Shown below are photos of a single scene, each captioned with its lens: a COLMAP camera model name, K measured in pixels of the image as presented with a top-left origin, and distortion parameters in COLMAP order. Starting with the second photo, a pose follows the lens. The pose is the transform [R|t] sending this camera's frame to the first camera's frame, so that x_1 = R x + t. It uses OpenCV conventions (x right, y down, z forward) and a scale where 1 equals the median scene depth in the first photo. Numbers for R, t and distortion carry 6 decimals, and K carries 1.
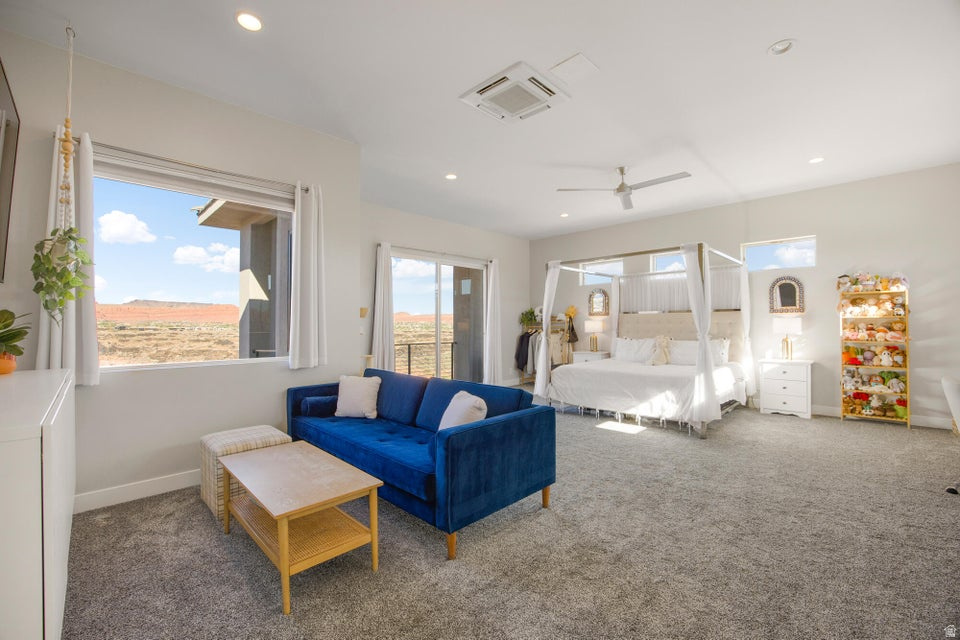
lens RADIAL K [[395.6, 0, 484.5], [0, 395.6, 318.6], [0, 0, 1]] dist [-0.004471, -0.000125]
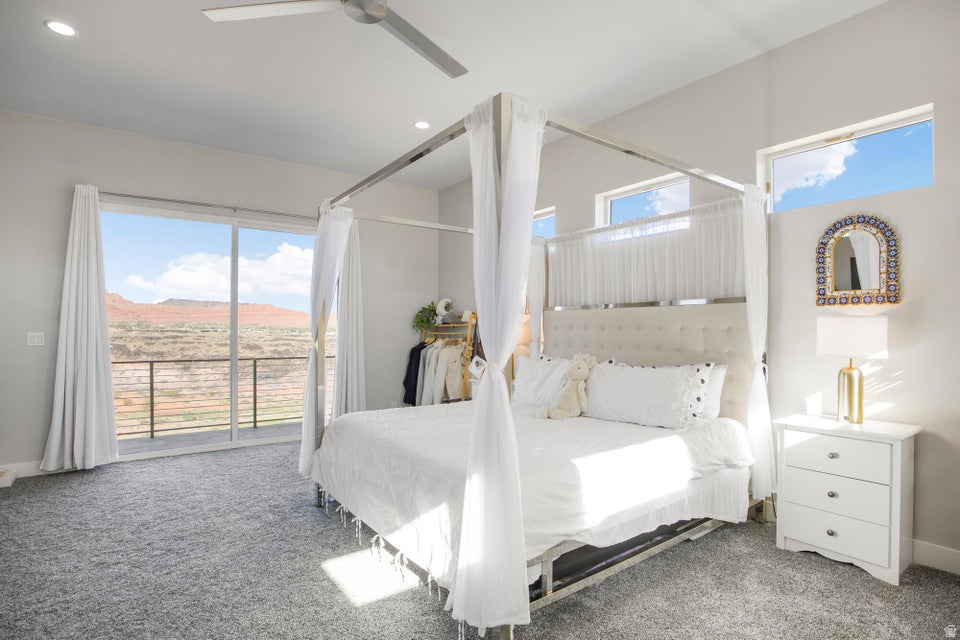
lens RADIAL K [[488.5, 0, 475.5], [0, 488.5, 325.0], [0, 0, 1]] dist [-0.012651, -0.001298]
pose [[0.983729, 0.004799, -0.179593, 0.378619], [-0.003278, 0.999956, 0.008765, 0.002044], [0.179627, -0.008034, 0.983702, 0.352650]]
